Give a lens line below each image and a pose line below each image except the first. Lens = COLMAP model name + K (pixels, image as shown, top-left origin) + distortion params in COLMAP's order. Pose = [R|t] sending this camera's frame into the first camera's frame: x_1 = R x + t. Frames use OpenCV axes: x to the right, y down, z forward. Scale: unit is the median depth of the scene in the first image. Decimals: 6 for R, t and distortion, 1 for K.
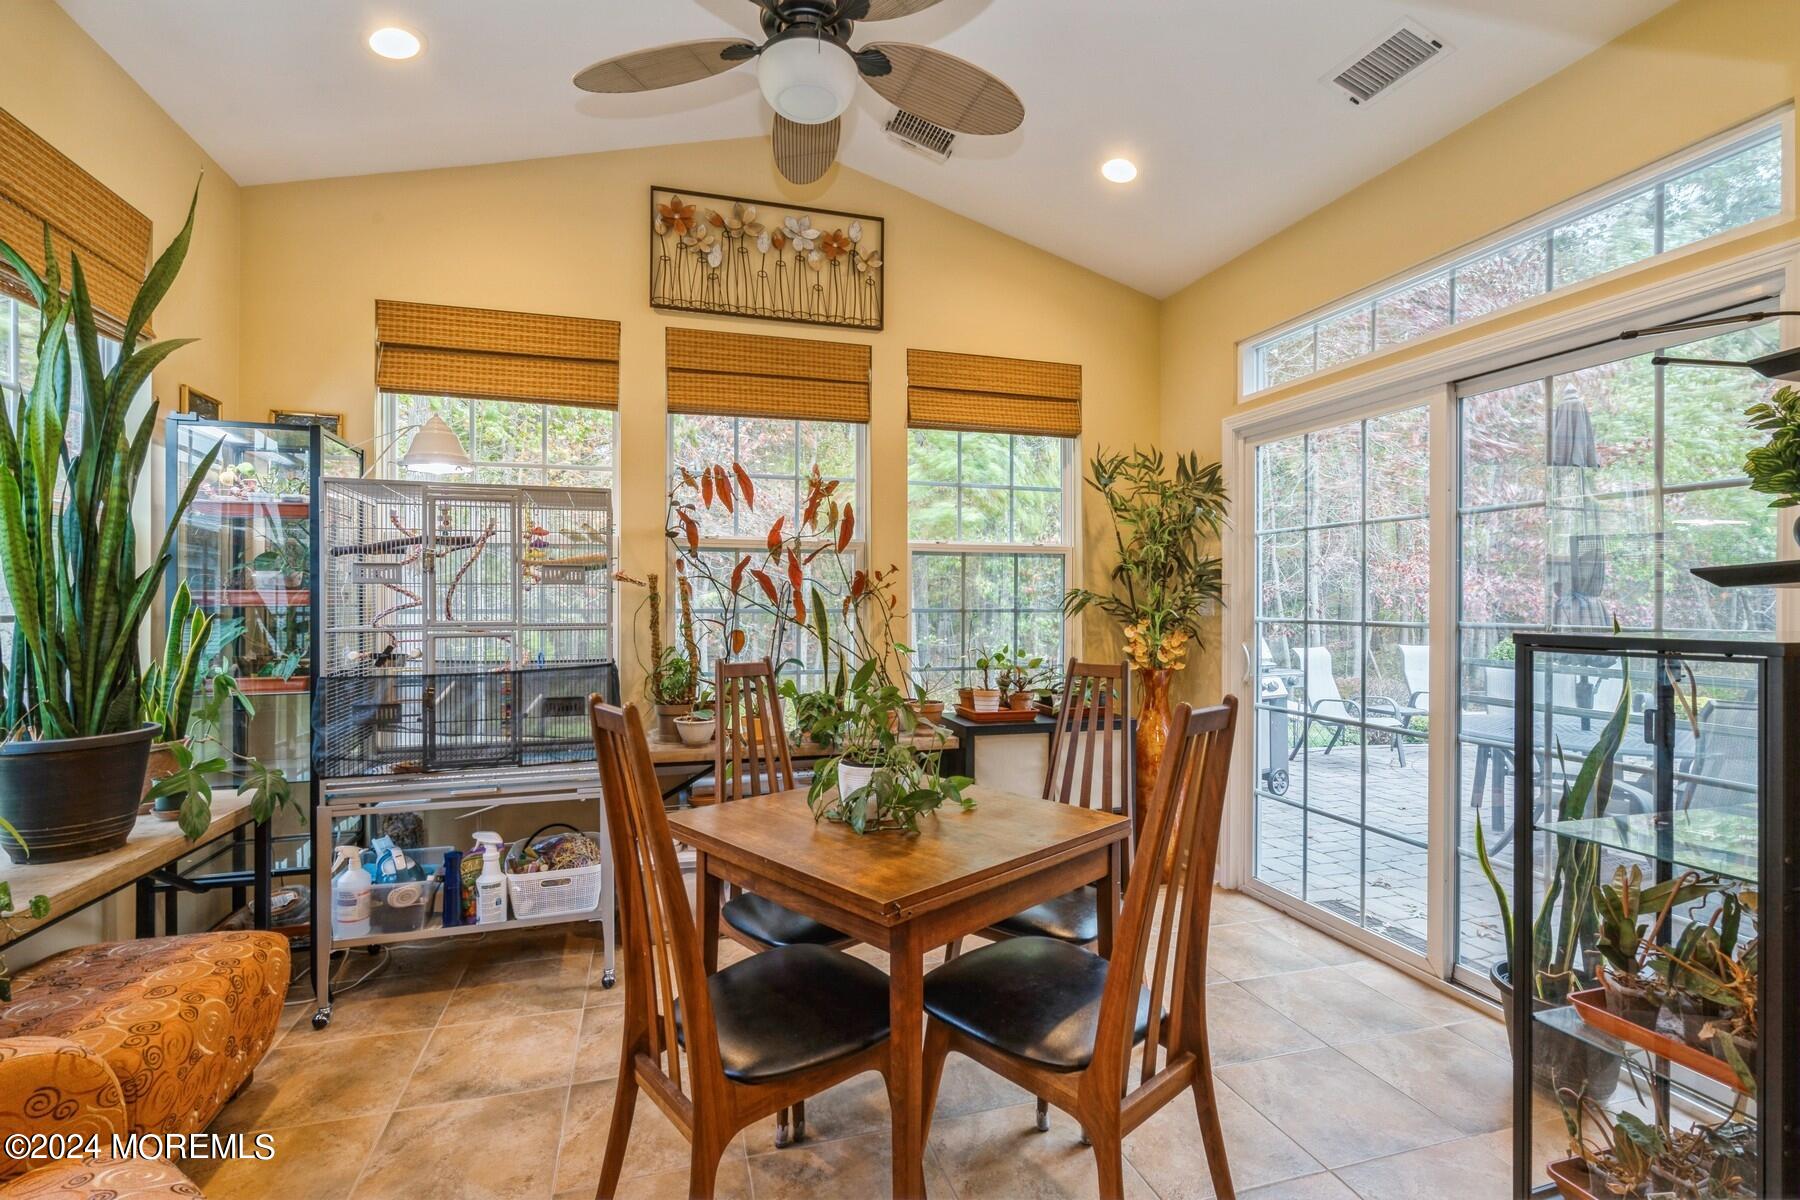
lens RADIAL K [[819.7, 0, 897.2], [0, 819.7, 600.7], [0, 0, 1]] dist [-0.000510, 0.000322]
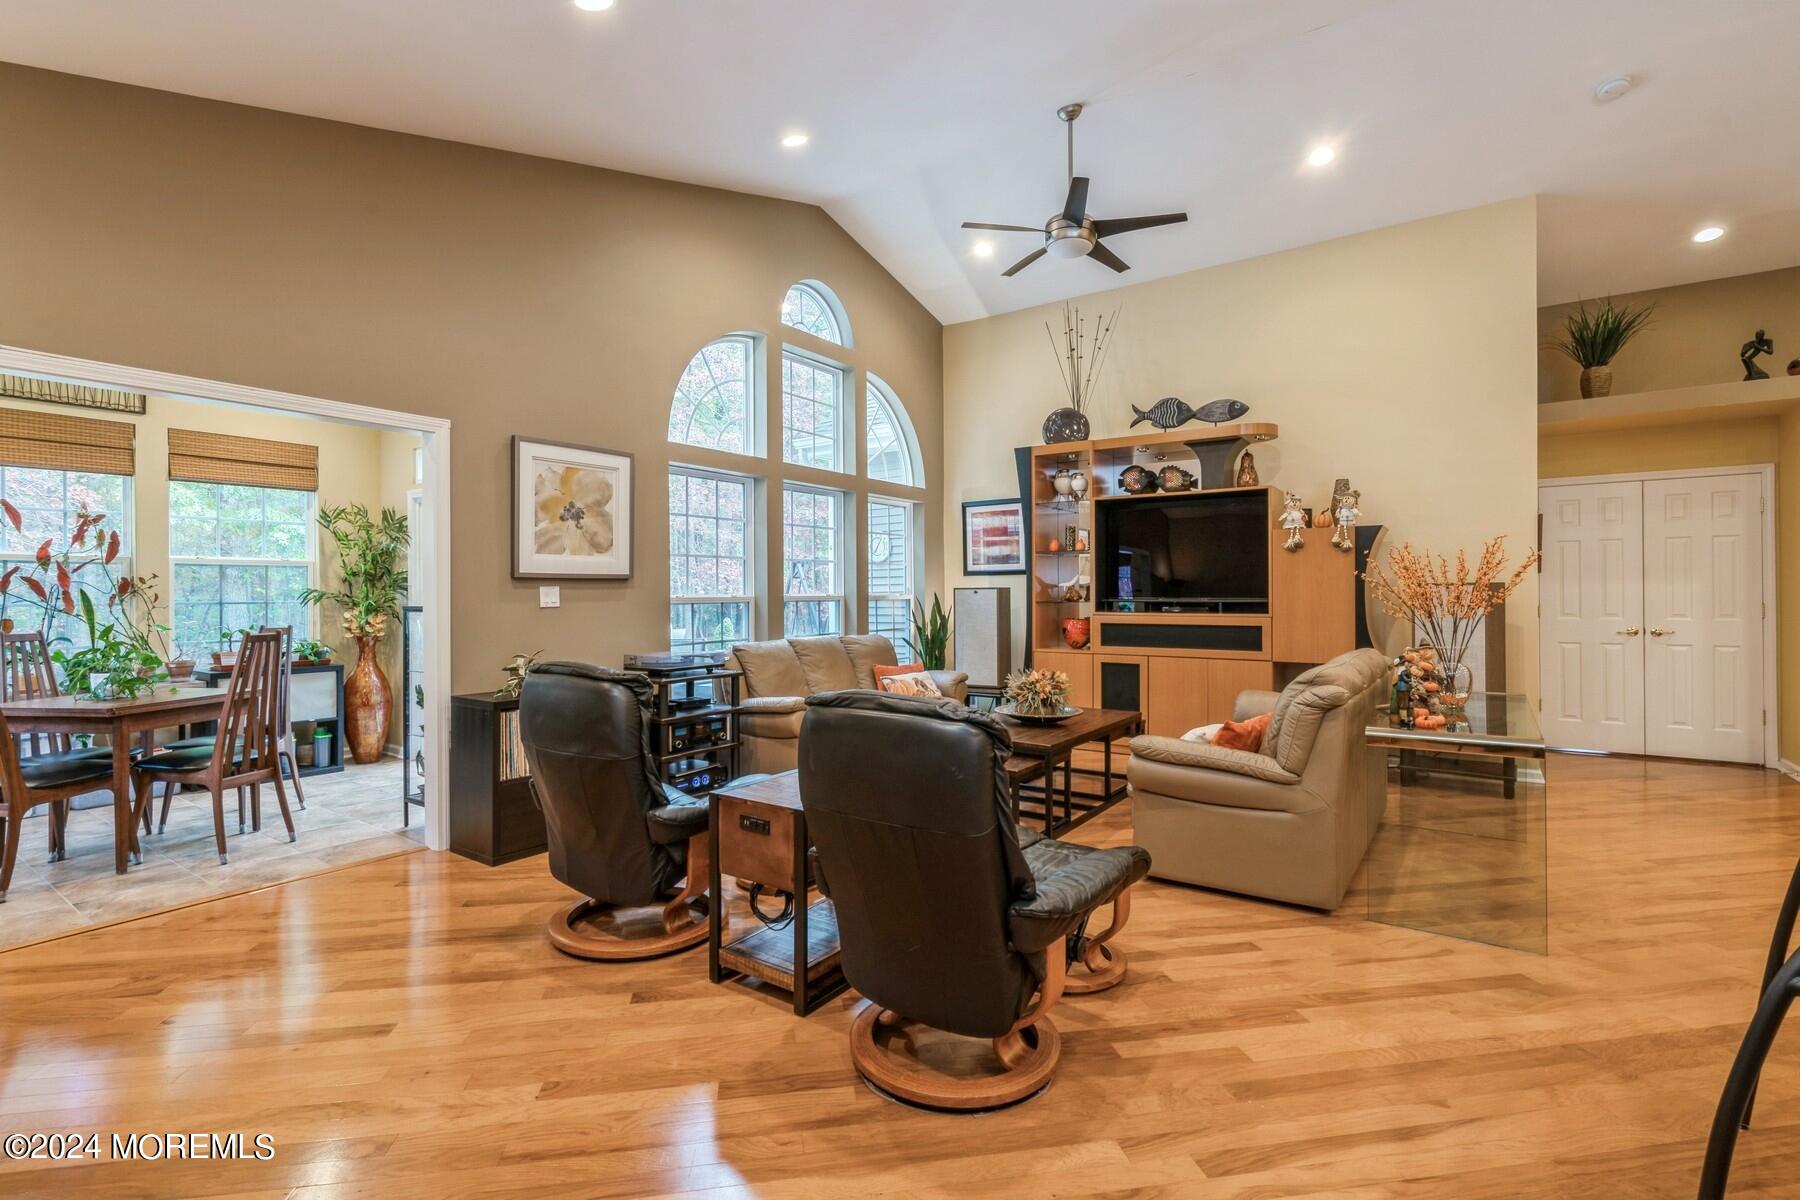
lens RADIAL K [[819.7, 0, 883.9], [0, 819.7, 594.9], [0, 0, 1]] dist [-0.000510, 0.000322]
pose [[0.792155, -0.007684, 0.610271, 0.133352], [0.008292, 0.999964, 0.001826, 0.004456], [-0.610263, 0.003614, 0.792191, -0.984947]]
